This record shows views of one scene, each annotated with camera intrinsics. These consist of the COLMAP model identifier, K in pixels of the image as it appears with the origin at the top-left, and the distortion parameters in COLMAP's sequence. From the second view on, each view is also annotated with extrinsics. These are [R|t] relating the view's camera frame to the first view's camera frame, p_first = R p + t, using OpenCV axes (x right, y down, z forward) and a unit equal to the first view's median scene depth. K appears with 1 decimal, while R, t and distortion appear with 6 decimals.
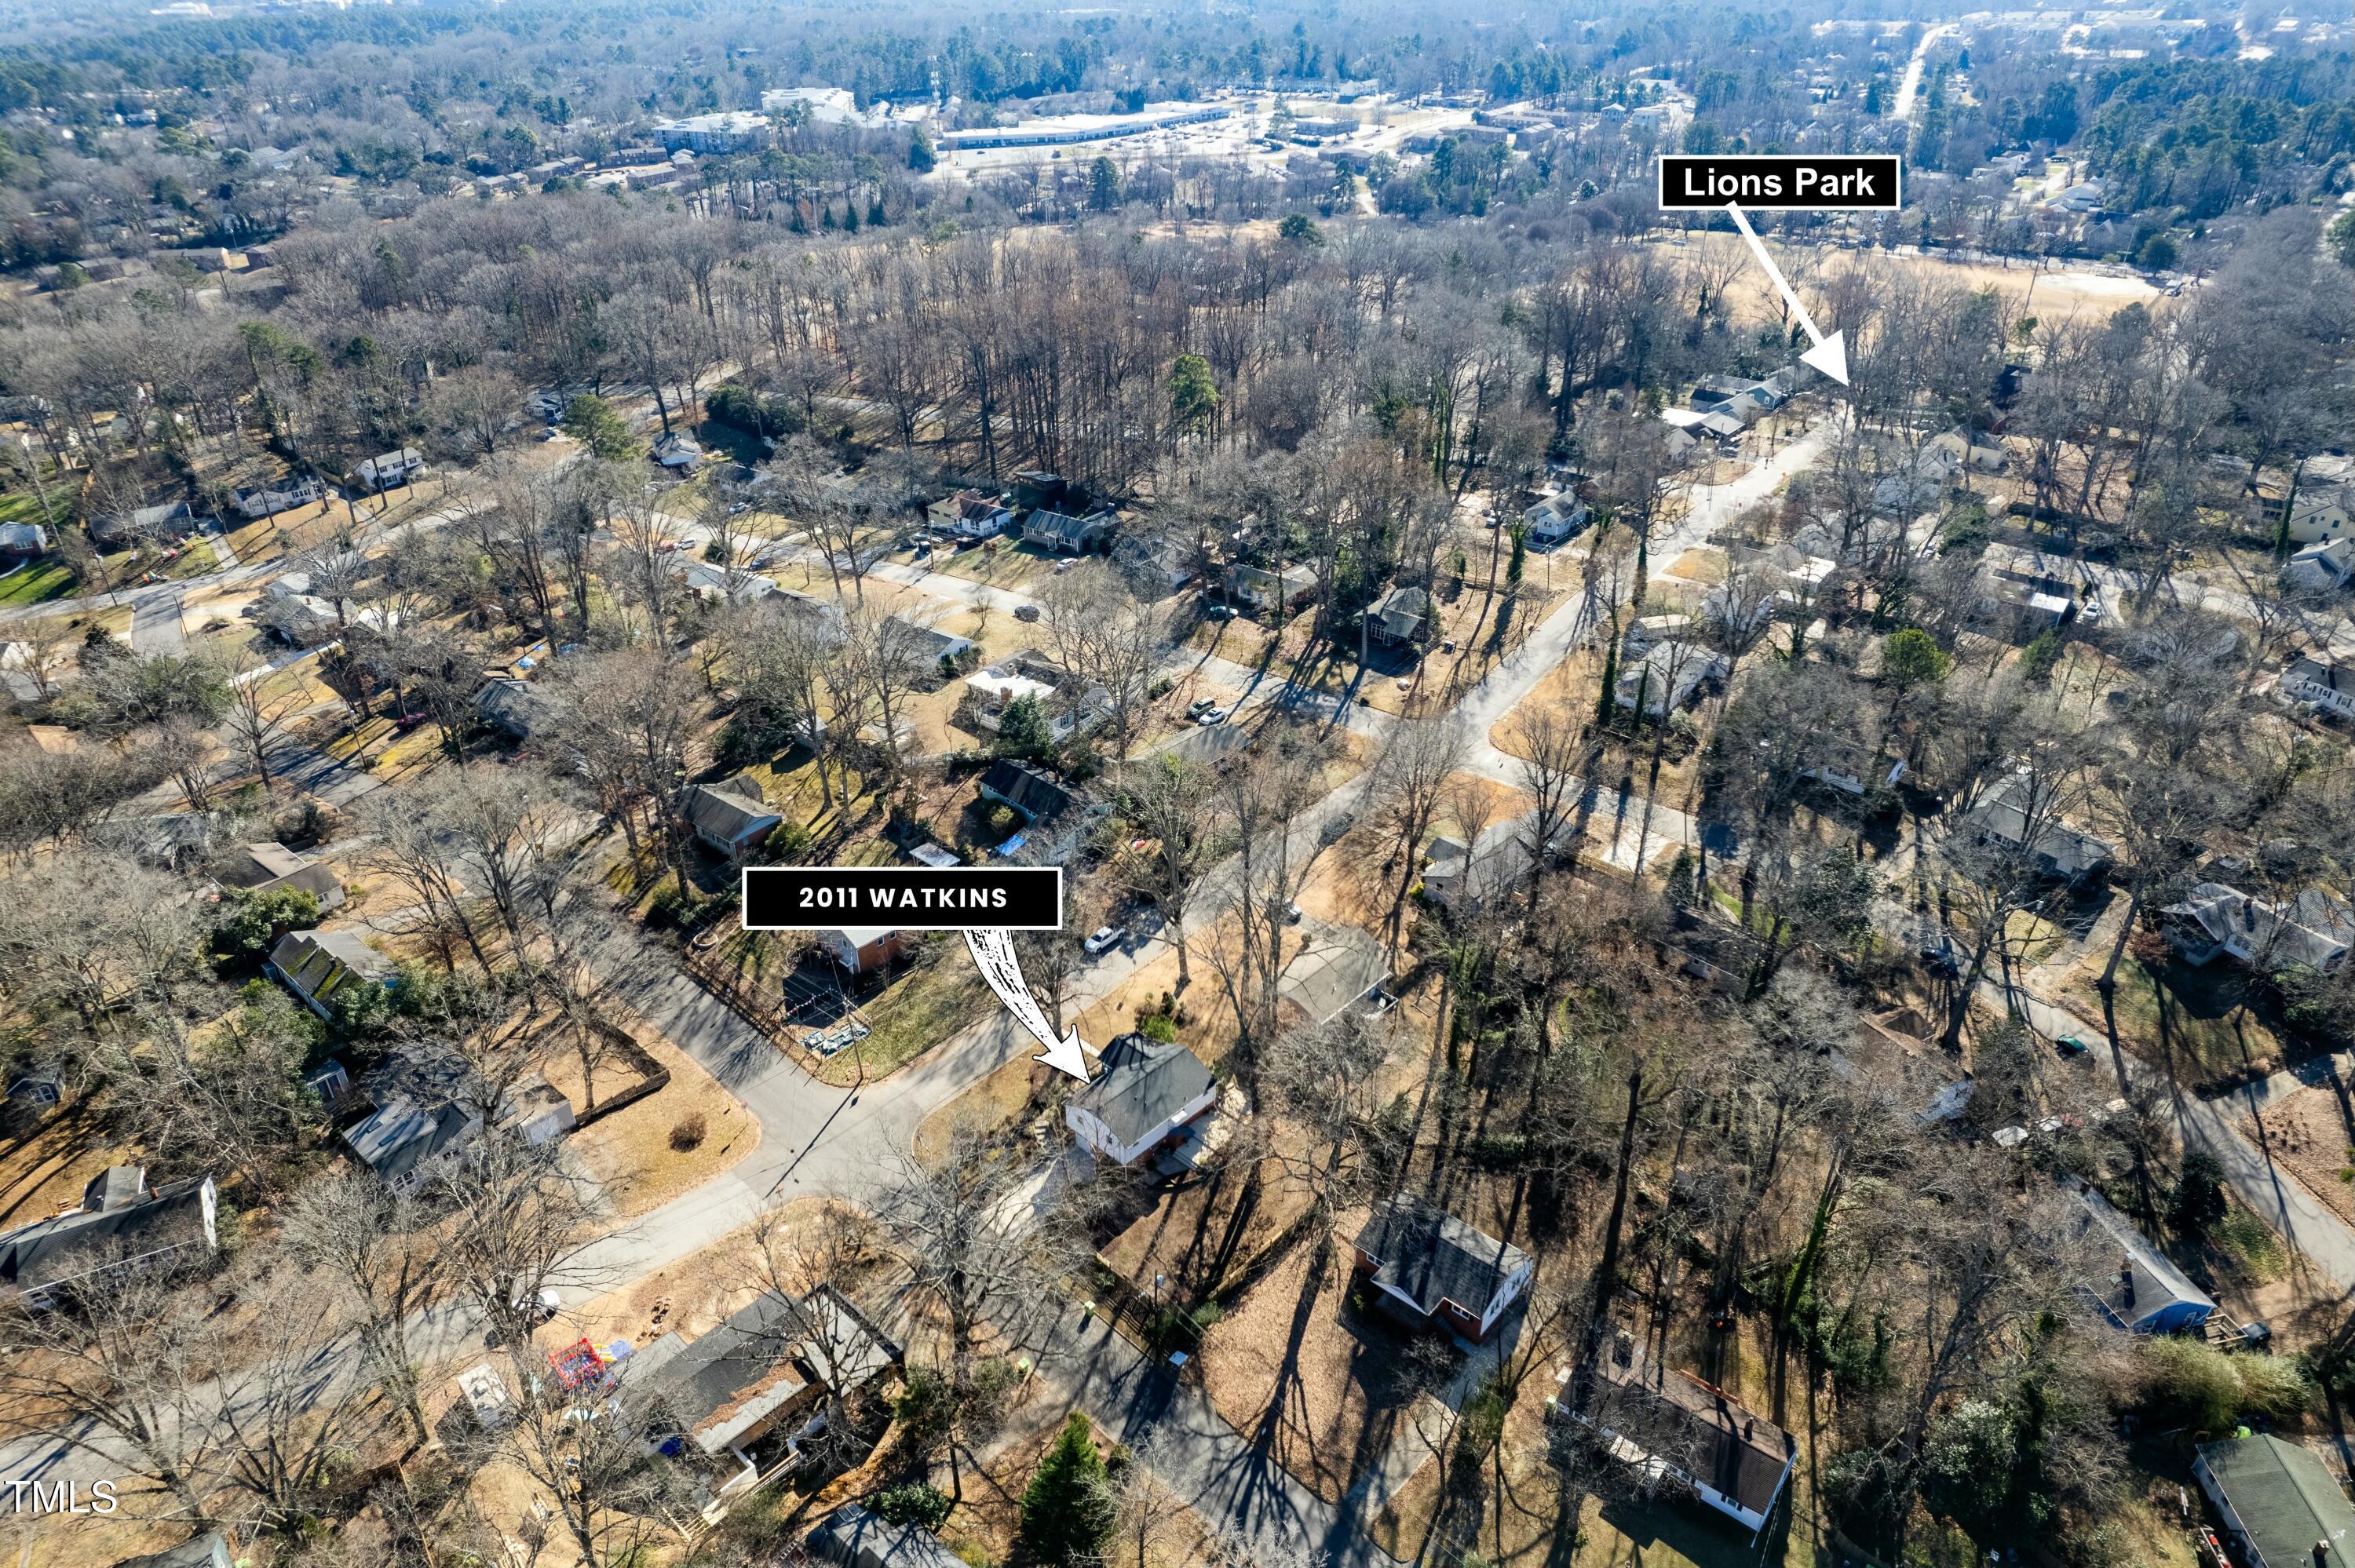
lens RADIAL K [[1512.2, 0, 1177.5], [0, 1512.2, 784.0], [0, 0, 1]] dist [-0.083751, 0.073572]
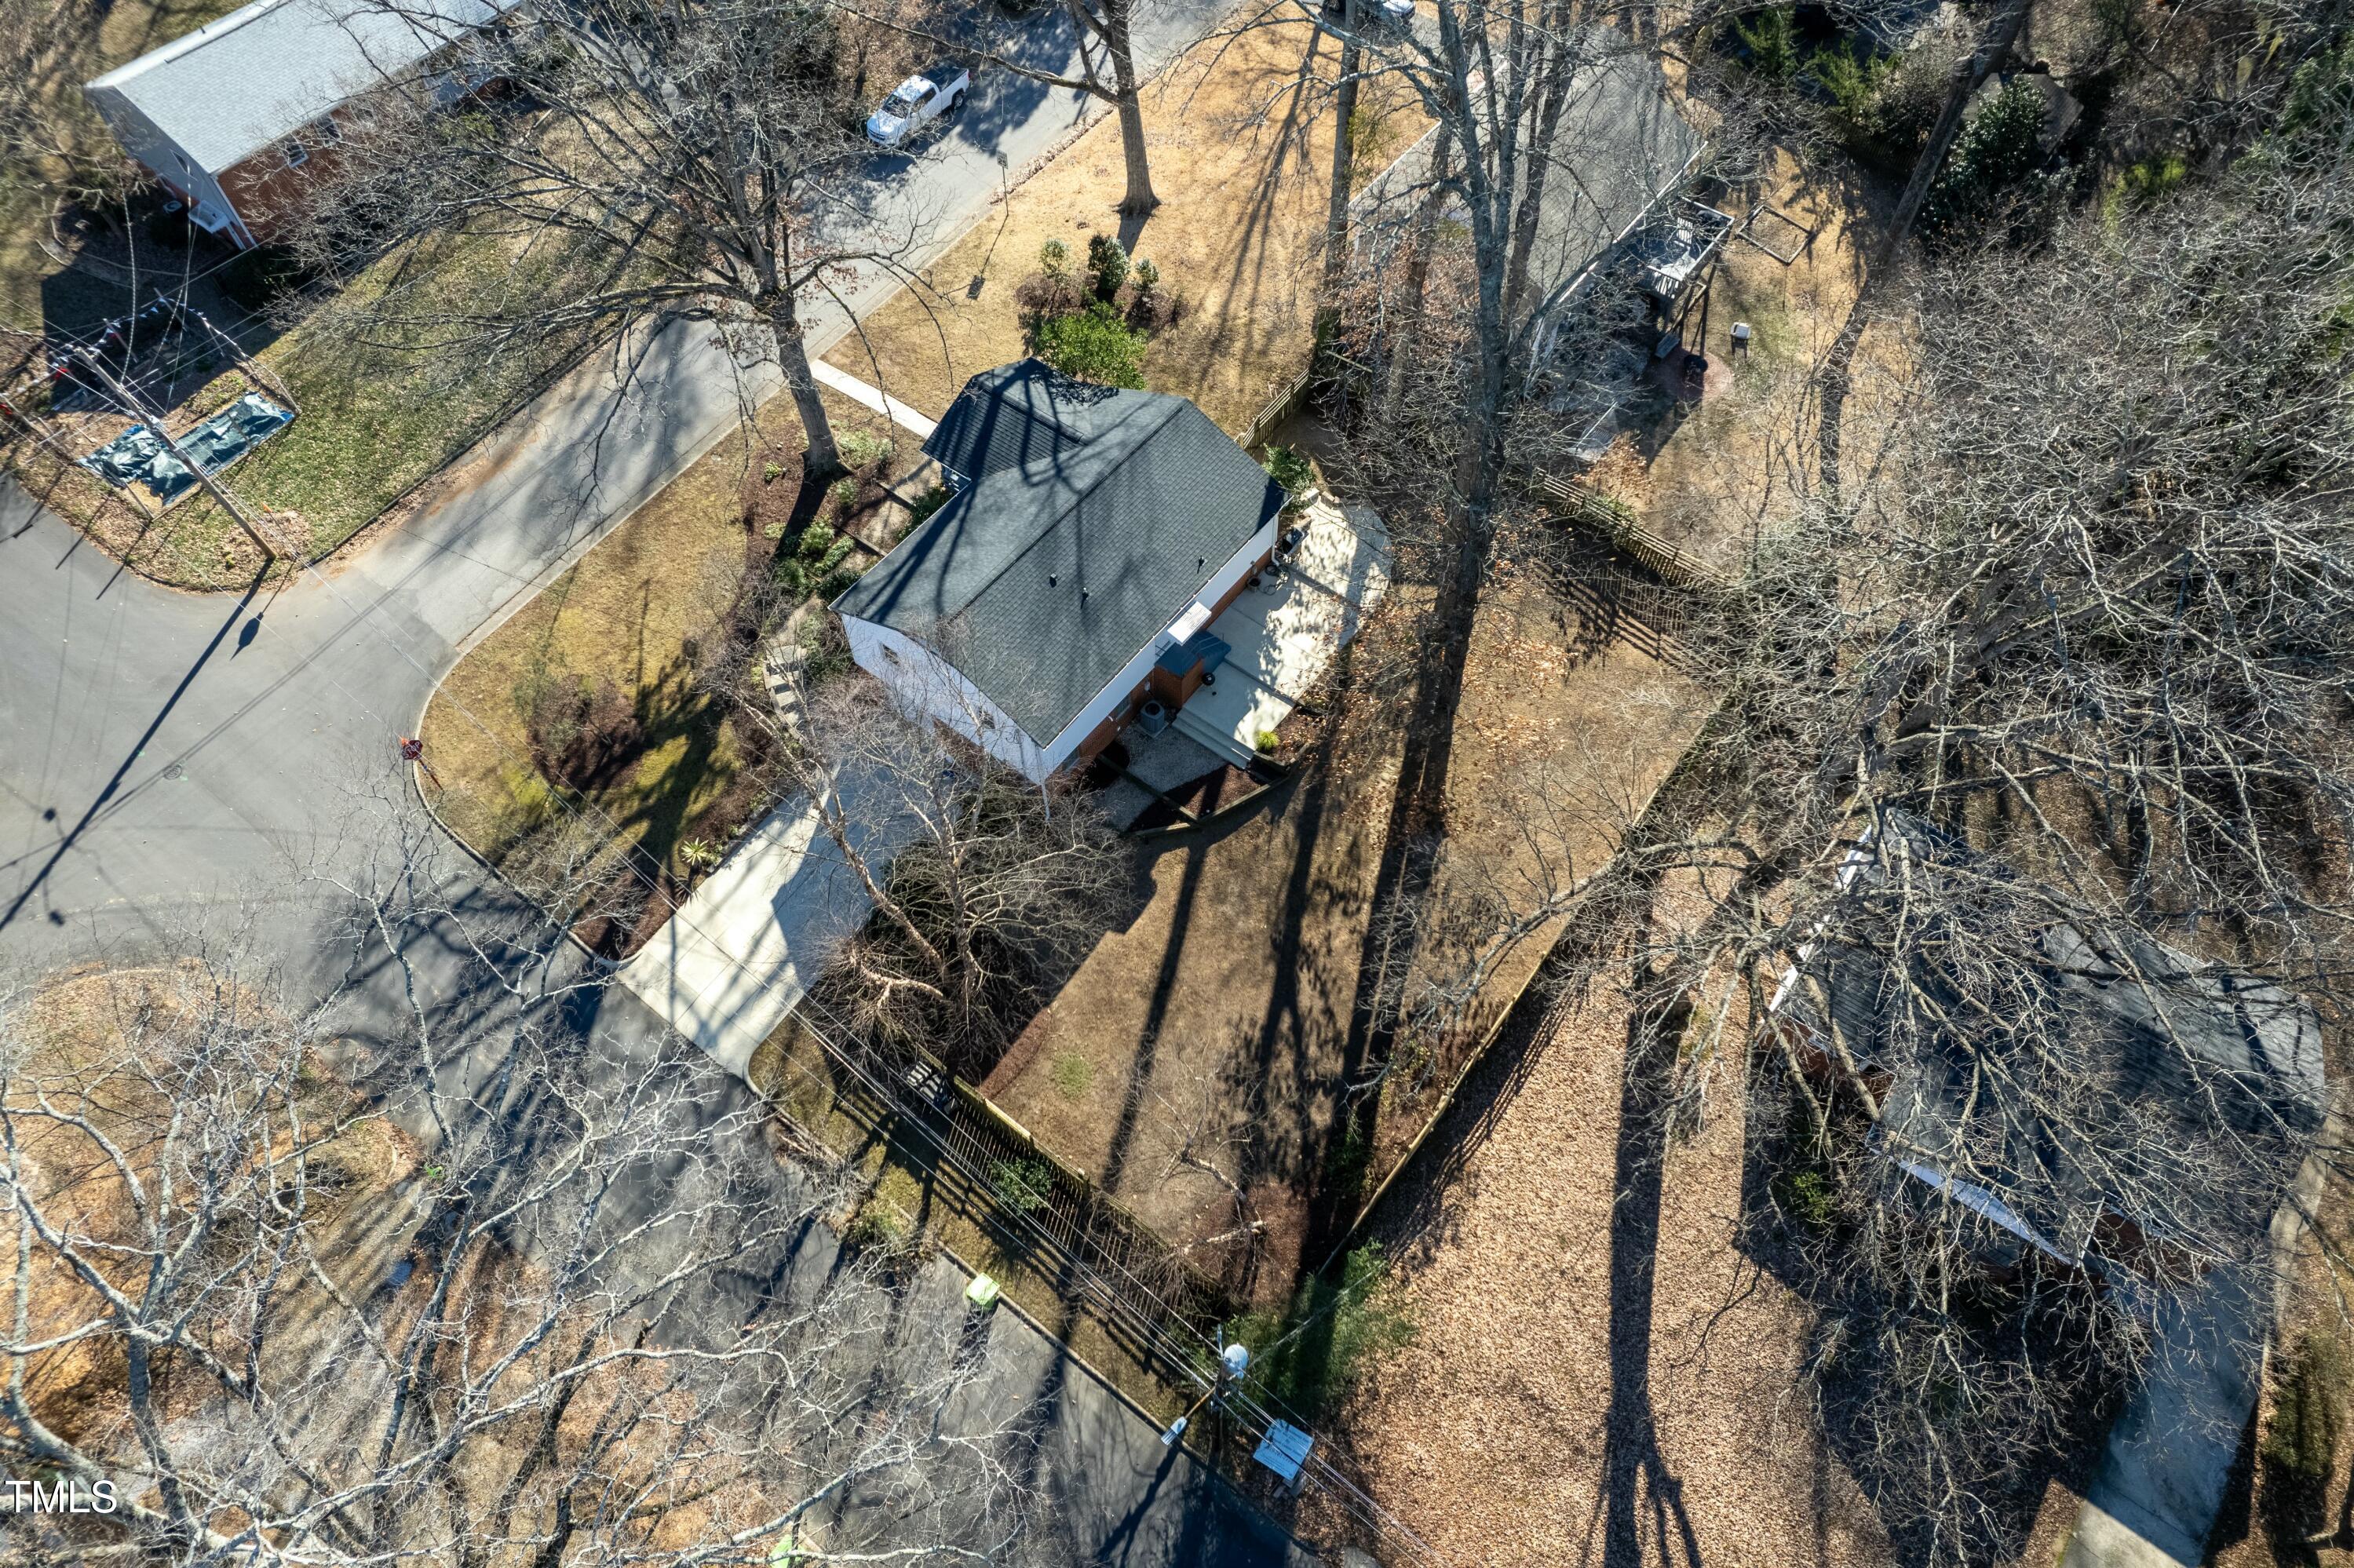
lens RADIAL K [[1511.6, 0, 1177.0], [0, 1511.6, 784.0], [0, 0, 1]] dist [-0.083751, 0.073572]
pose [[0.994127, -0.088894, 0.061721, -0.024710], [0.050638, 0.886136, 0.460650, 0.097173], [-0.095642, -0.454819, 0.885434, 0.672736]]
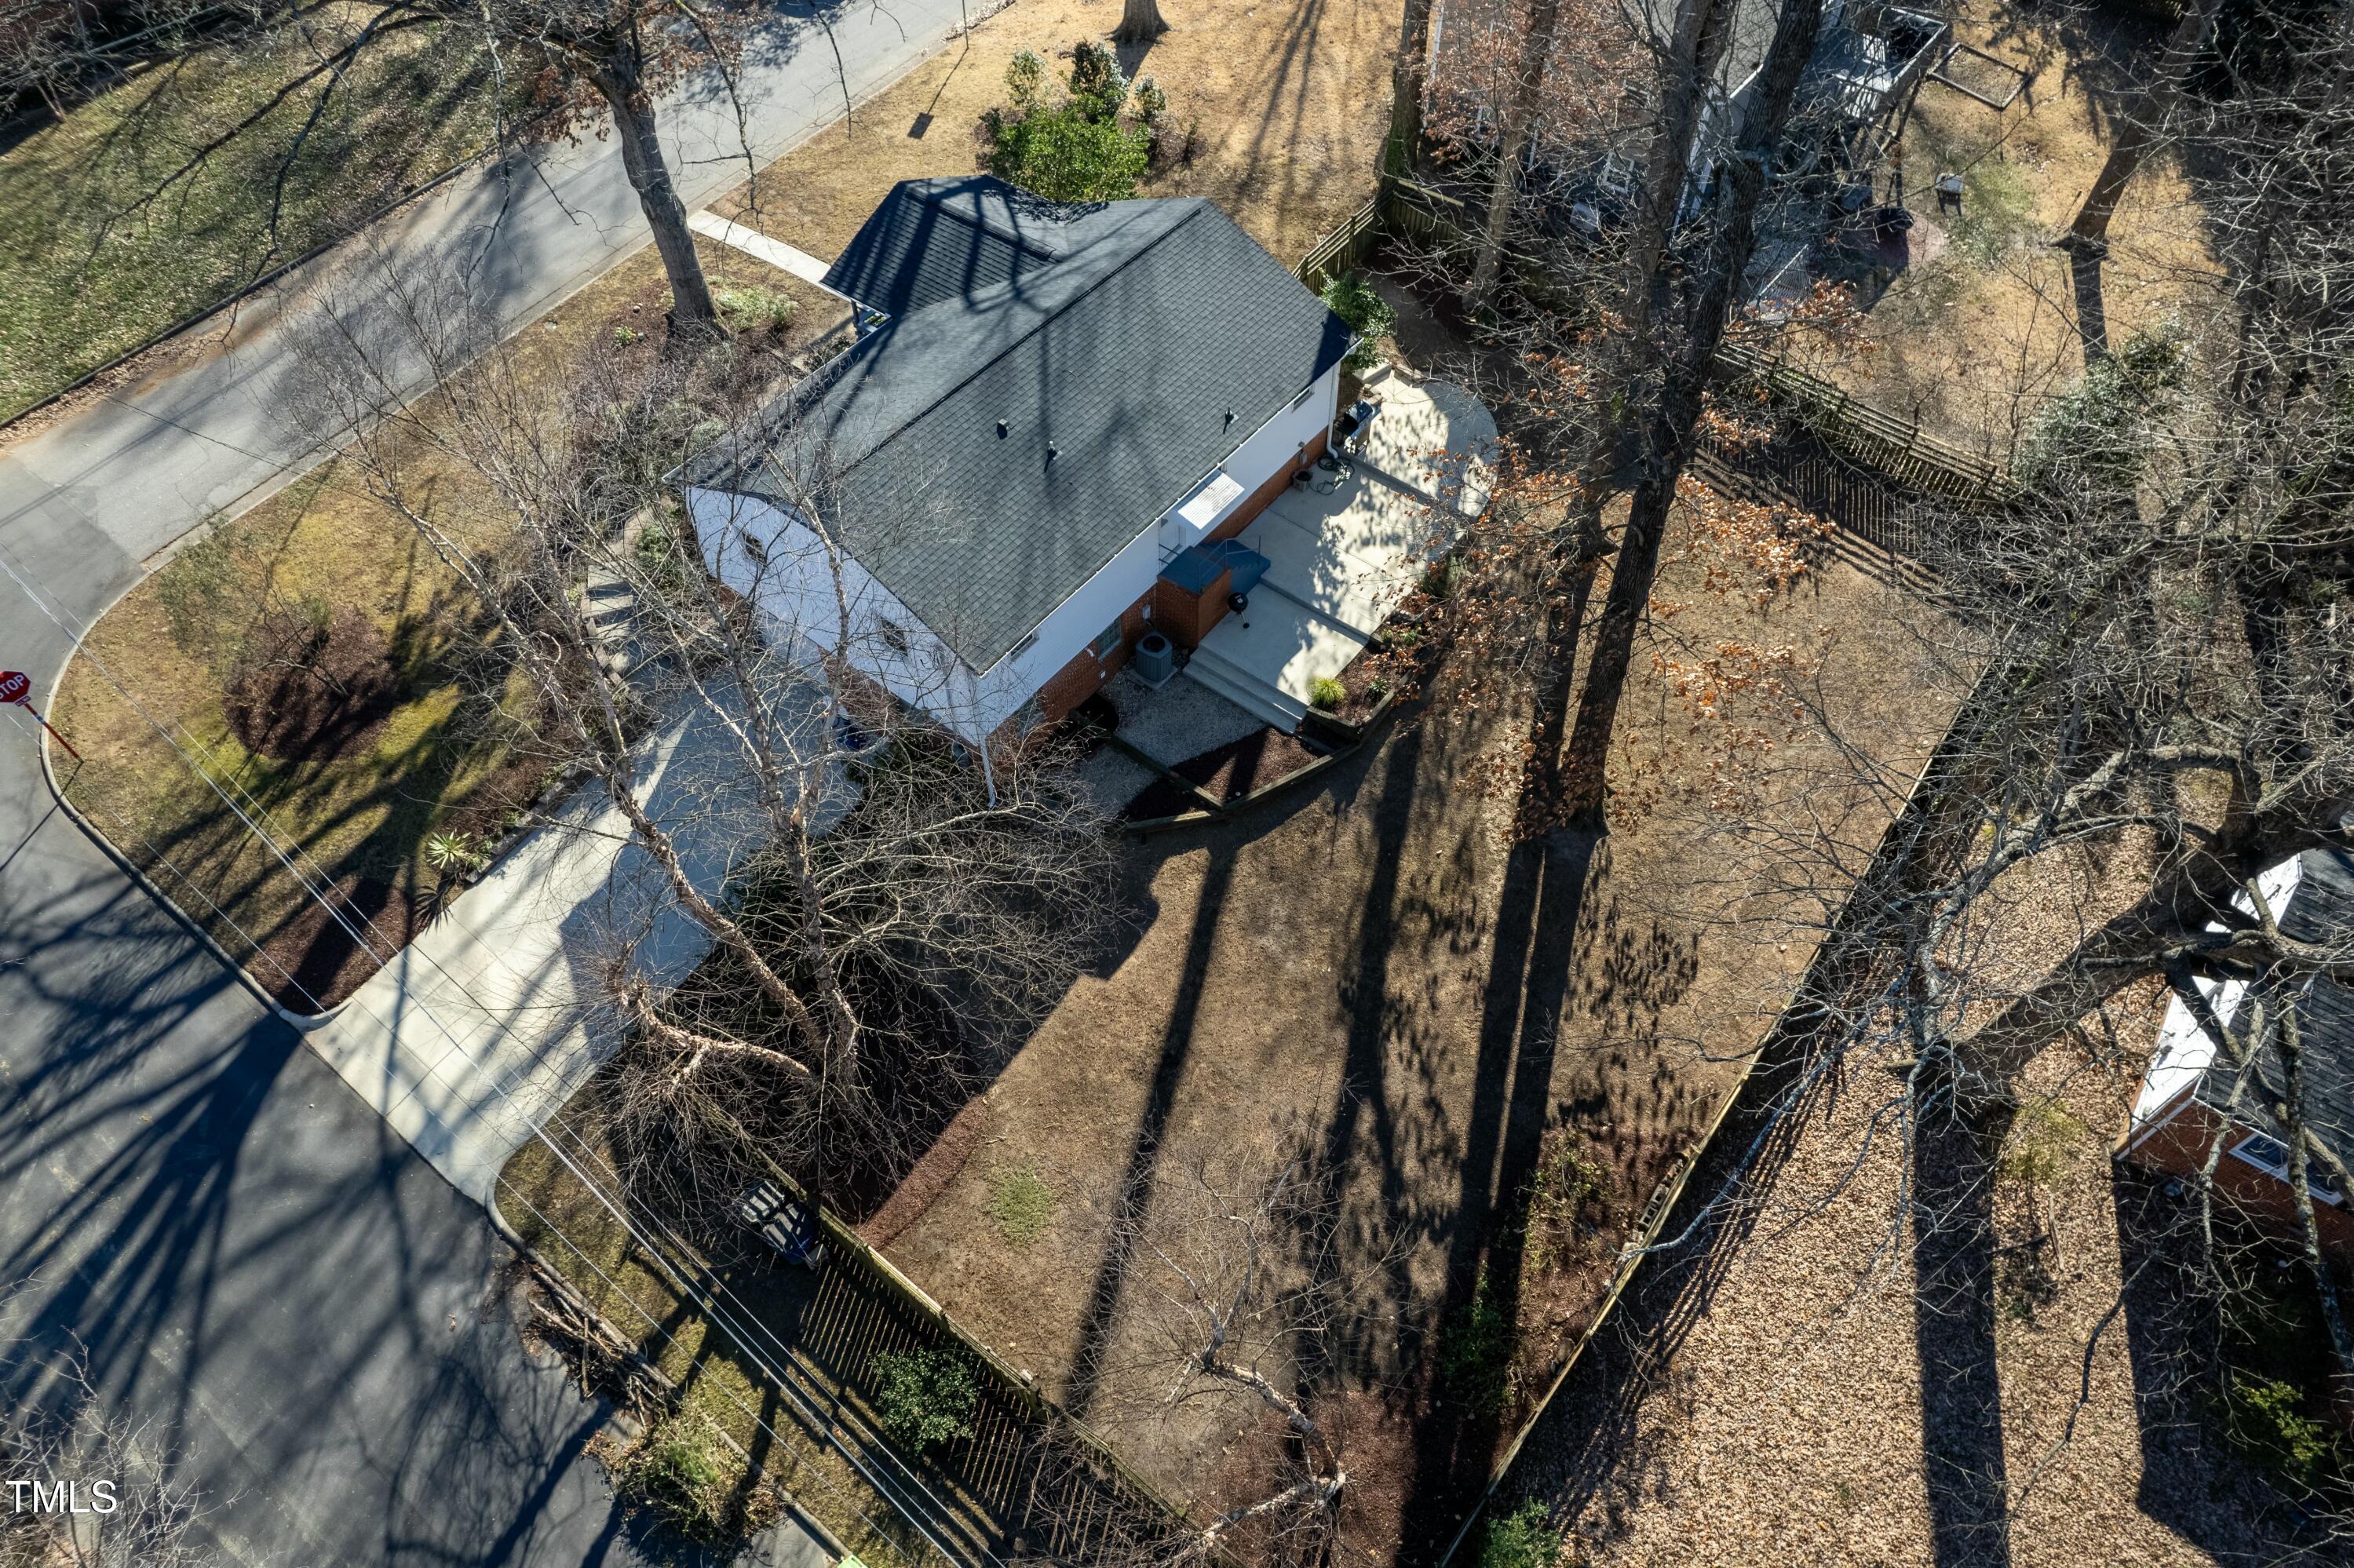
lens RADIAL K [[1511.6, 0, 1177.0], [0, 1511.6, 784.0], [0, 0, 1]] dist [-0.083751, 0.073572]
pose [[0.994617, -0.078929, 0.067136, -0.021181], [0.046618, 0.919483, 0.390356, 0.168928], [-0.092540, -0.385125, 0.918213, 0.765324]]
